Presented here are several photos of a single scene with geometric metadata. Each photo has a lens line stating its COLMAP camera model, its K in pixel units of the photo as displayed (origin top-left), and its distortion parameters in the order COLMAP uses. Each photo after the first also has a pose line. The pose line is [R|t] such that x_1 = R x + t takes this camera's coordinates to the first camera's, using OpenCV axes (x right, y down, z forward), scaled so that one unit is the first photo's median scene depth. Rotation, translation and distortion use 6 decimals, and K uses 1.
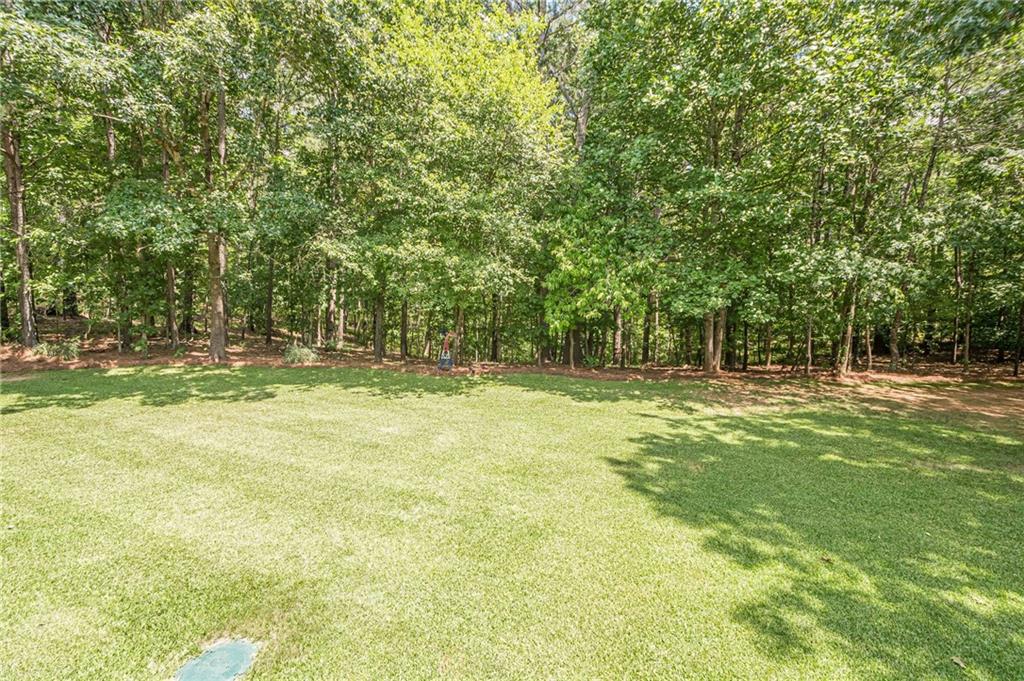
lens RADIAL K [[453.9, 0, 515.4], [0, 453.9, 302.4], [0, 0, 1]] dist [0.011216, -0.000292]
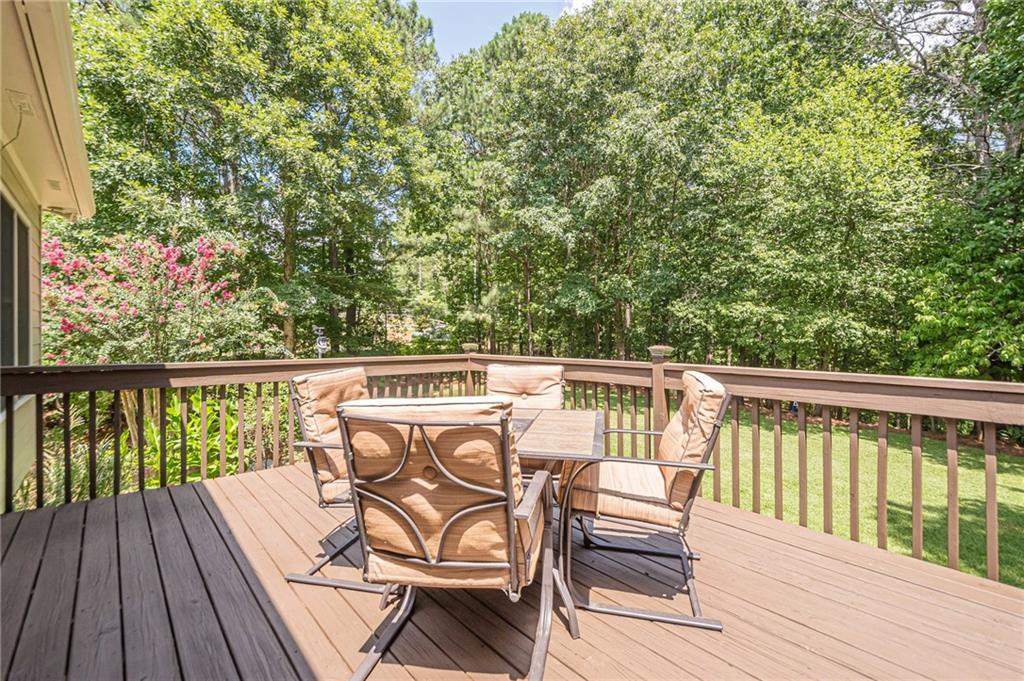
lens RADIAL K [[453.9, 0, 507.6], [0, 453.9, 343.2], [0, 0, 1]] dist [-0.000041, -0.000097]
pose [[0.650981, 0.015054, -0.758944, 0.221403], [-0.032516, 0.999439, -0.008067, 0.007915], [0.758397, 0.029929, 0.651105, -0.209448]]
